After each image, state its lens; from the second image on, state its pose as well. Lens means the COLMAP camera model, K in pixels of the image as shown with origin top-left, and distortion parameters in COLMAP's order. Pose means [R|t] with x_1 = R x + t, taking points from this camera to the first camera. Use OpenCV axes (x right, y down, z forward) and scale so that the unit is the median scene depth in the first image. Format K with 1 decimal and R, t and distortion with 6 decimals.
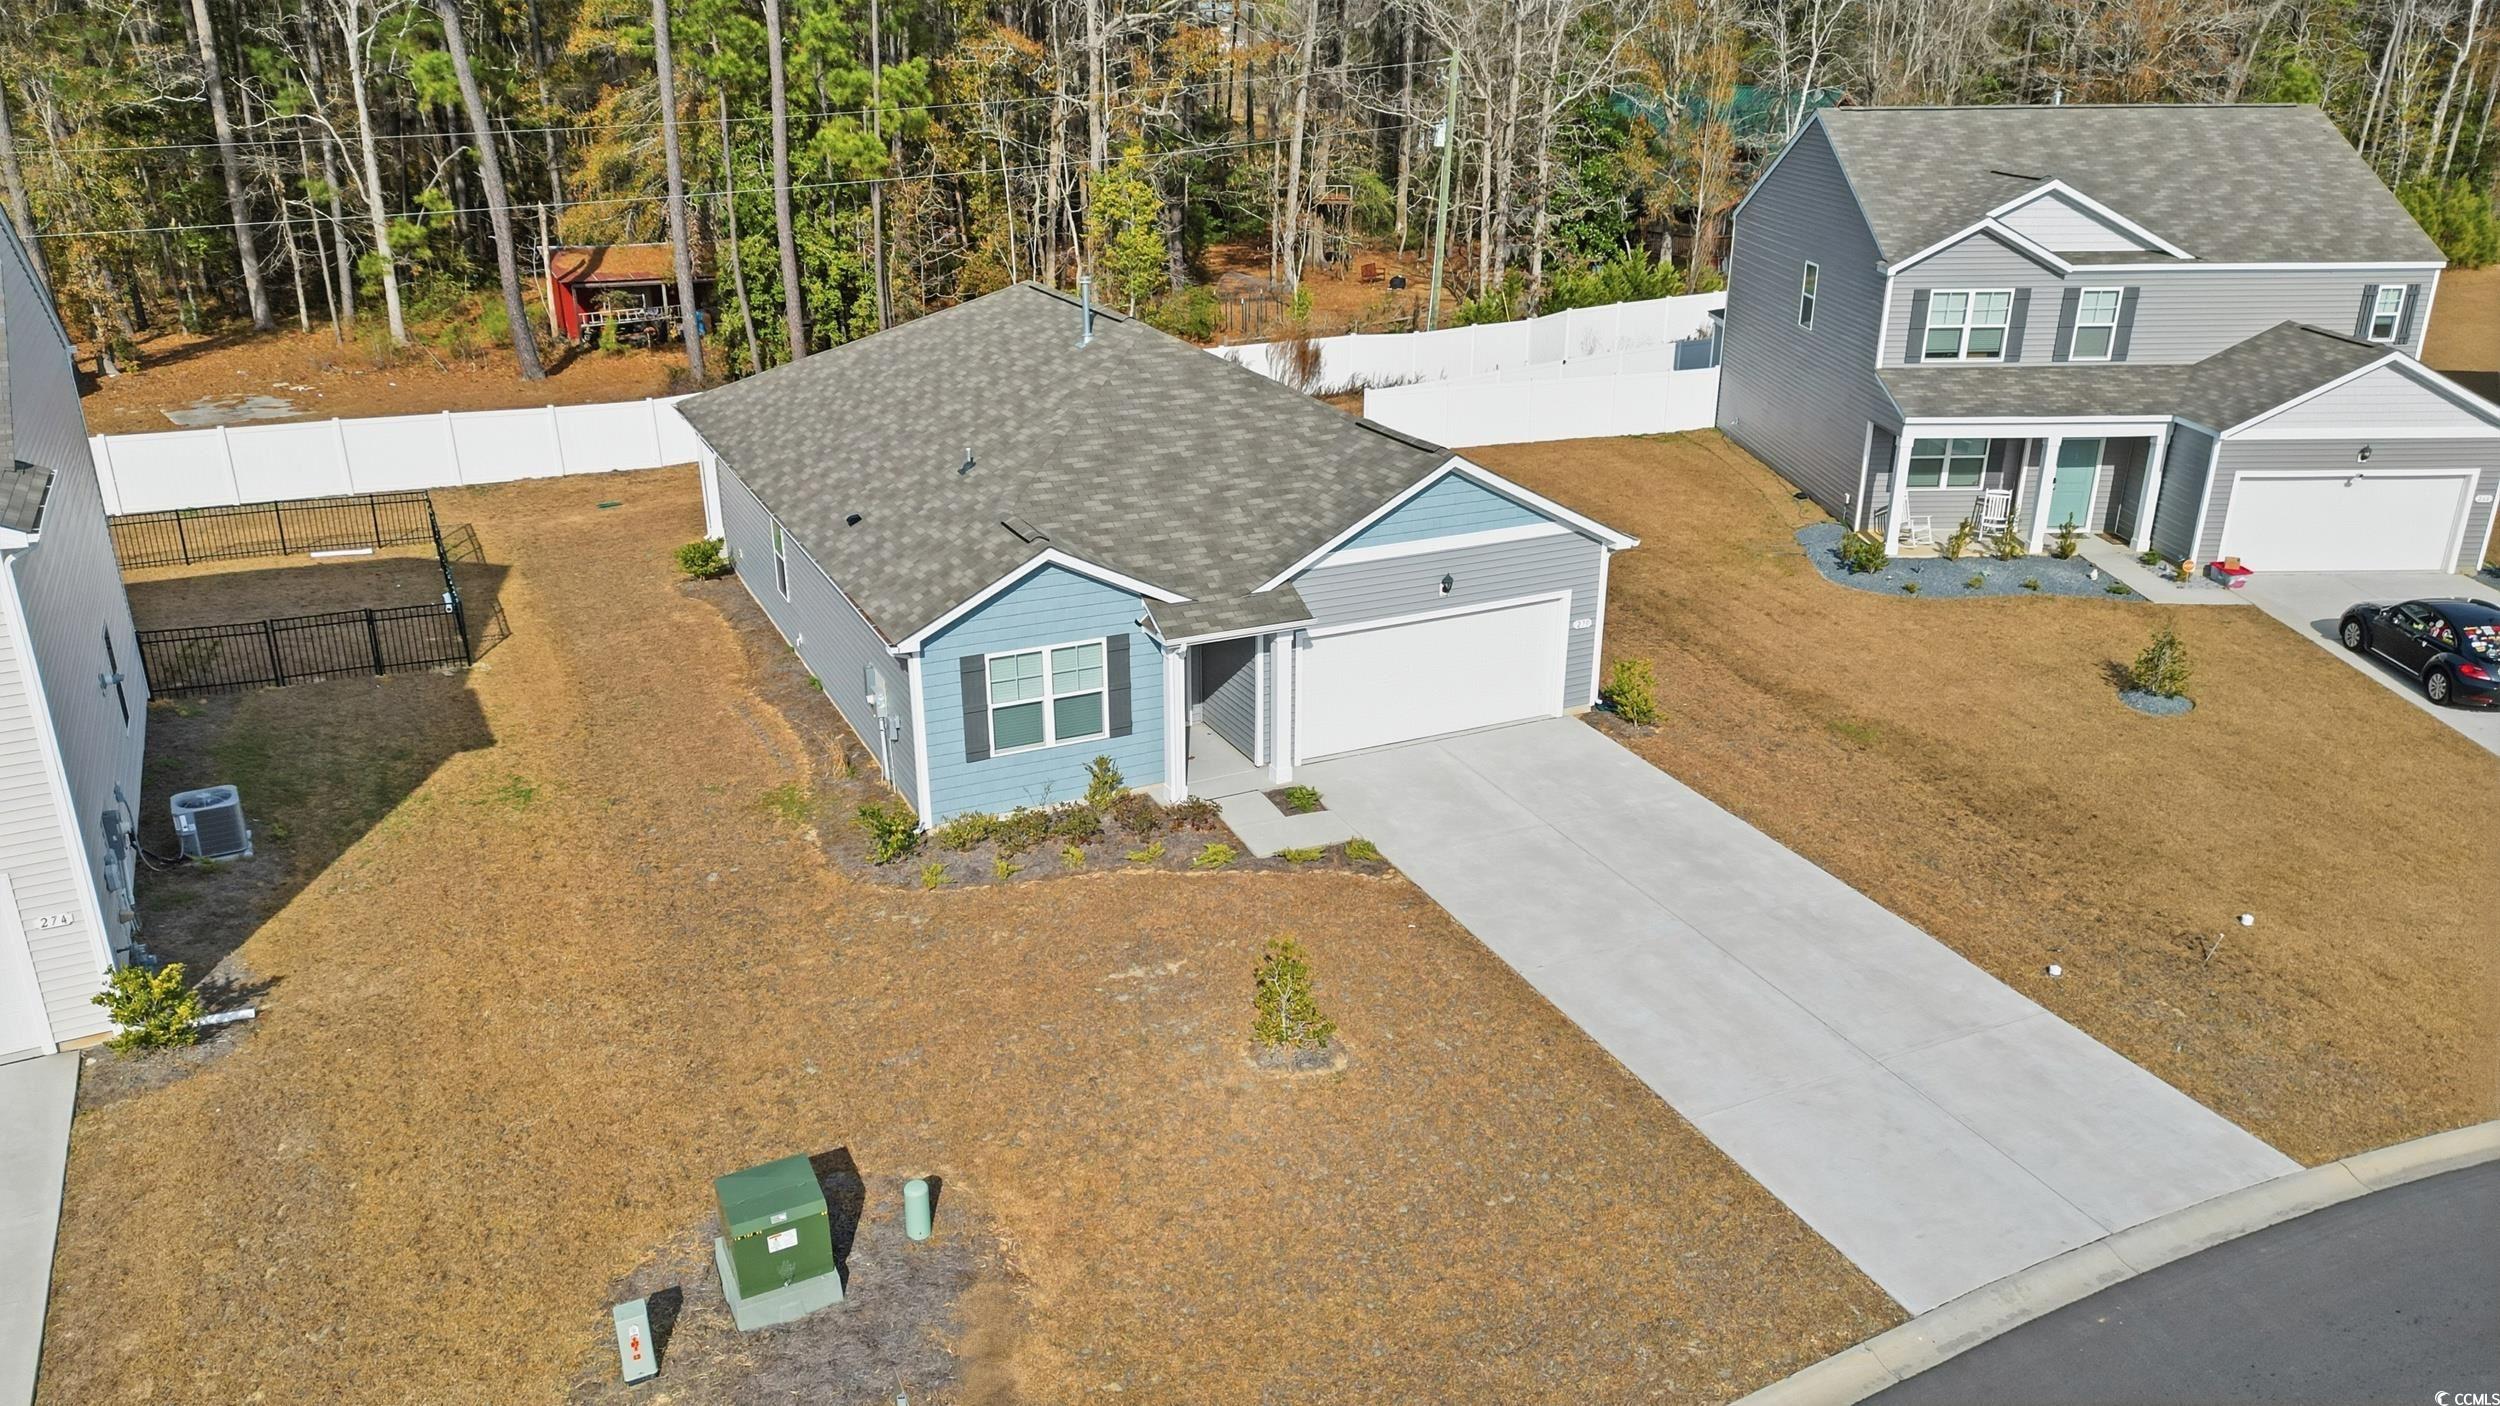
lens RADIAL K [[1757.7, 0, 1256.0], [0, 1757.7, 701.4], [0, 0, 1]] dist [0.059346, -0.042906]
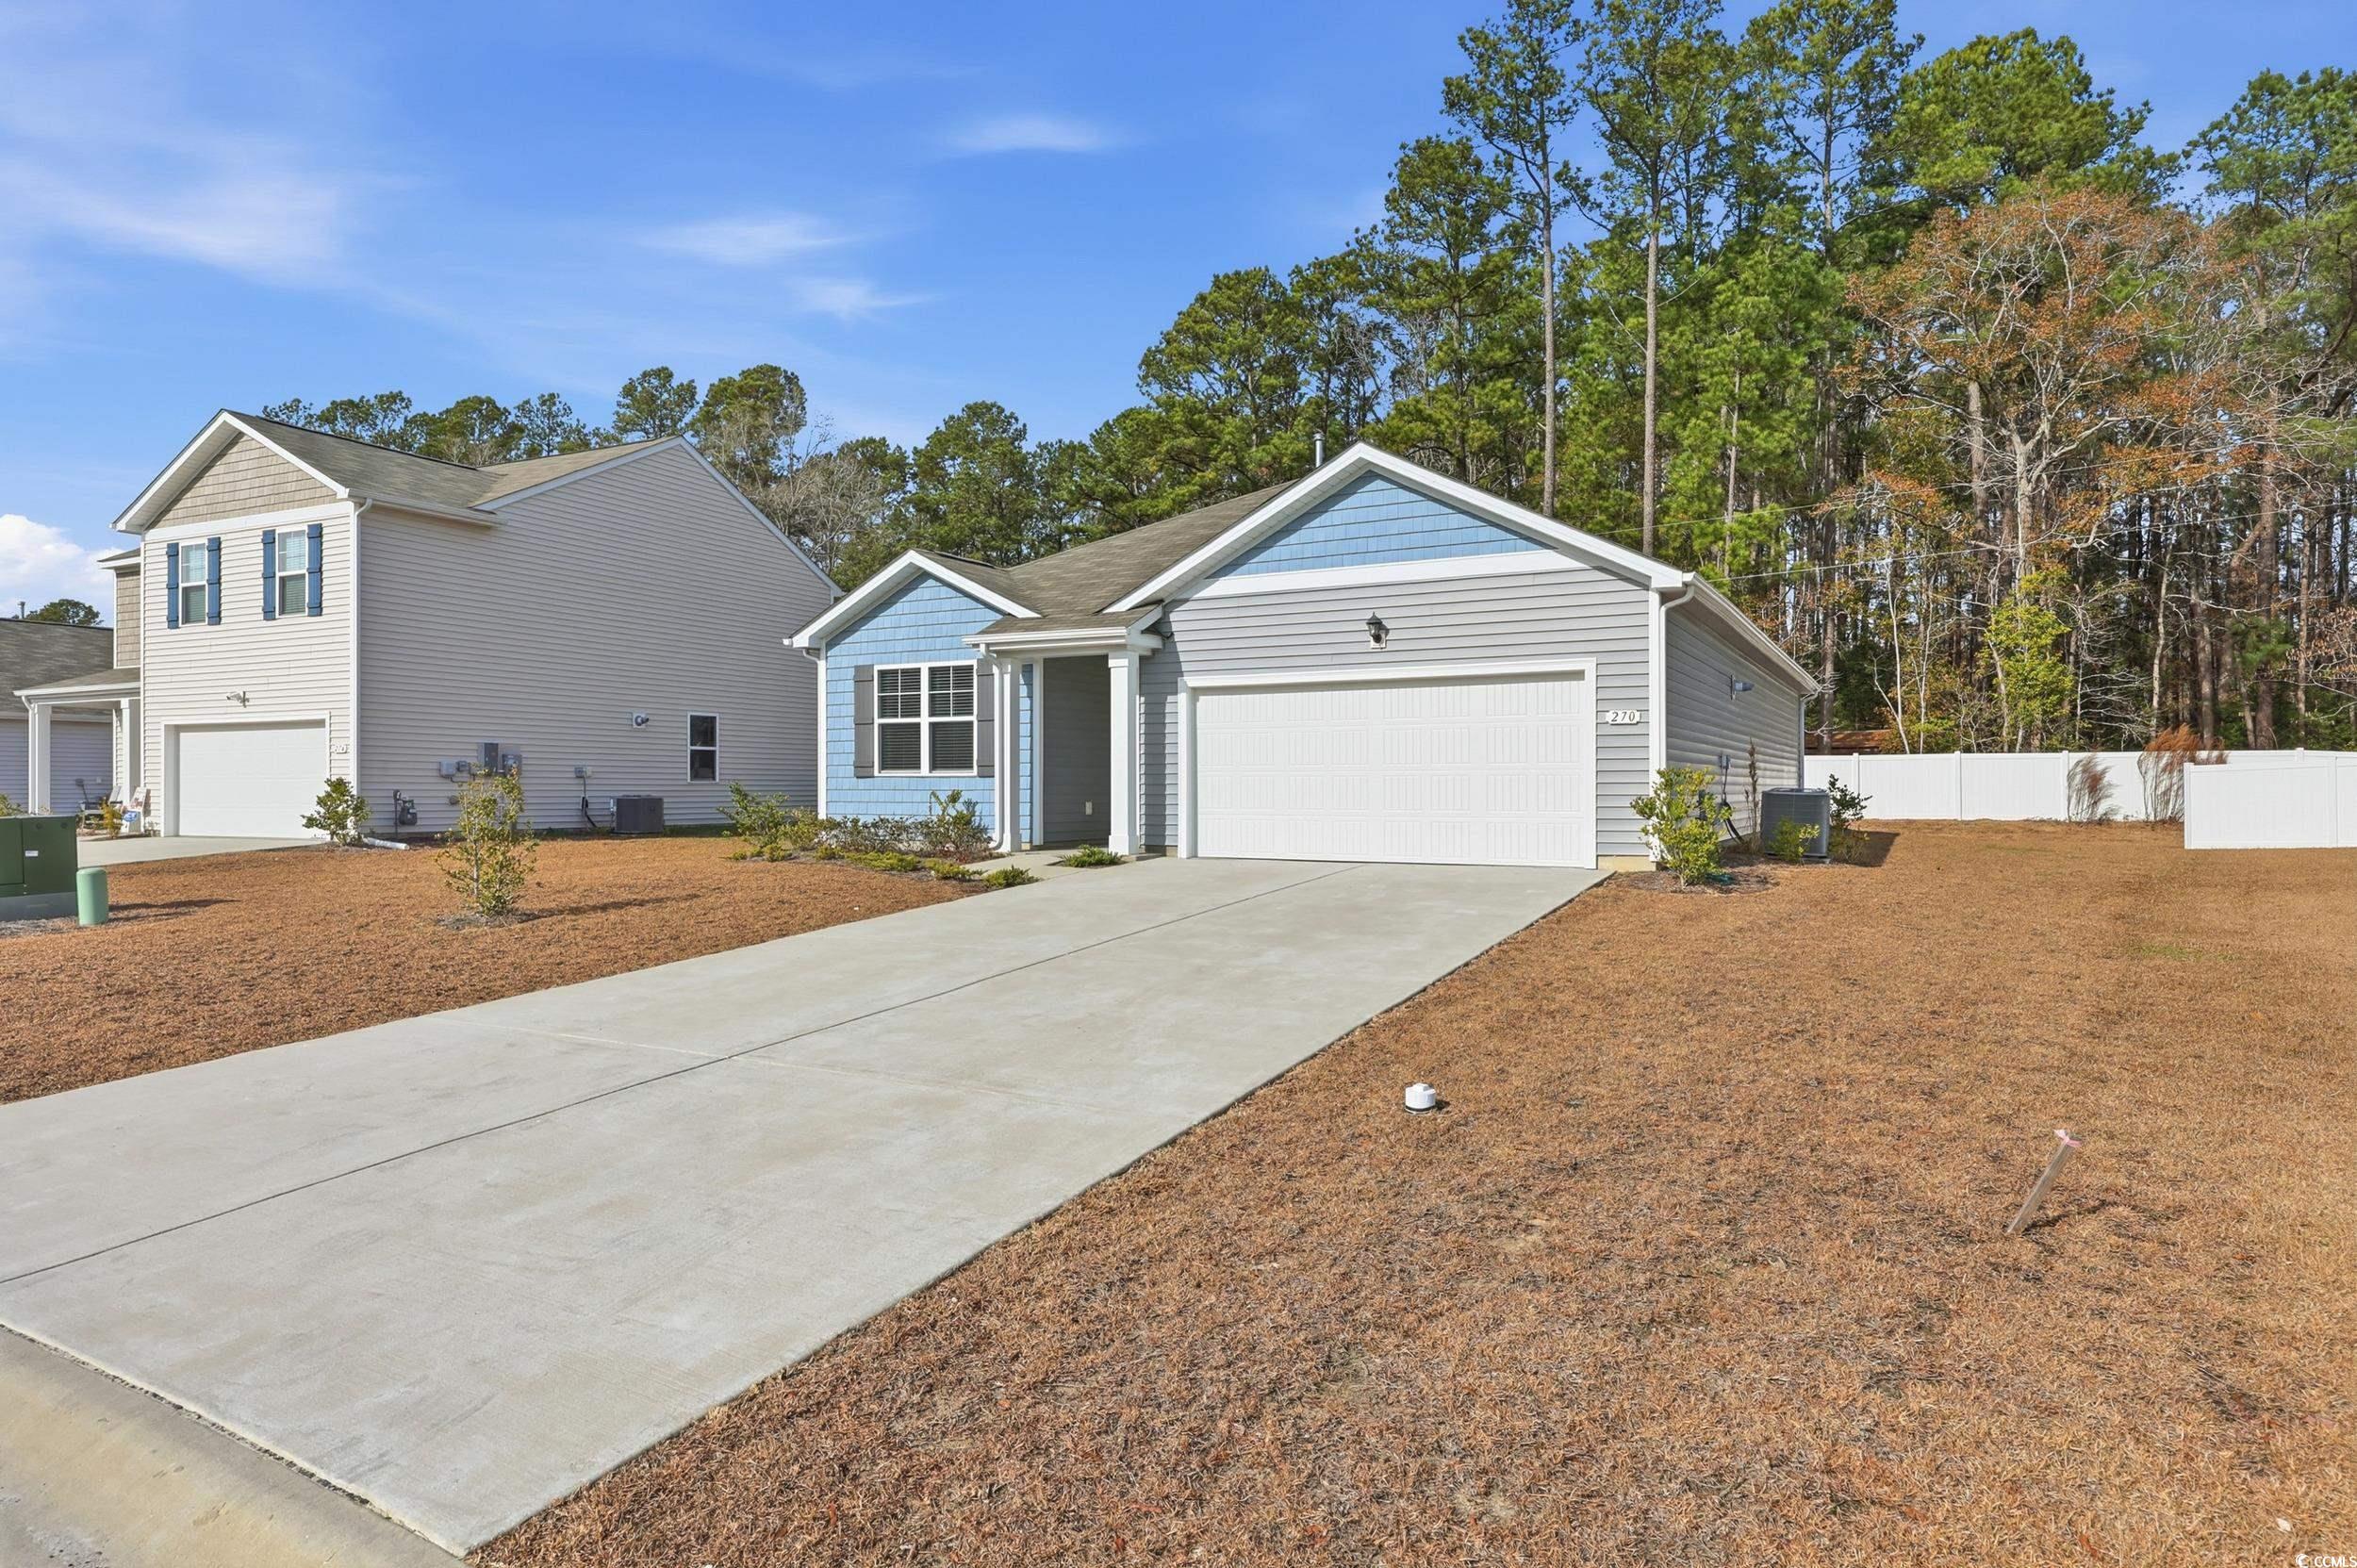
lens RADIAL K [[1358.5, 0, 1190.9], [0, 1358.5, 791.4], [0, 0, 1]] dist [-0.005255, 0.001819]
pose [[0.575836, -0.004280, -0.817554, 0.540978], [-0.286115, 0.935697, -0.206420, 0.137899], [0.765866, 0.352779, 0.537584, 0.686776]]
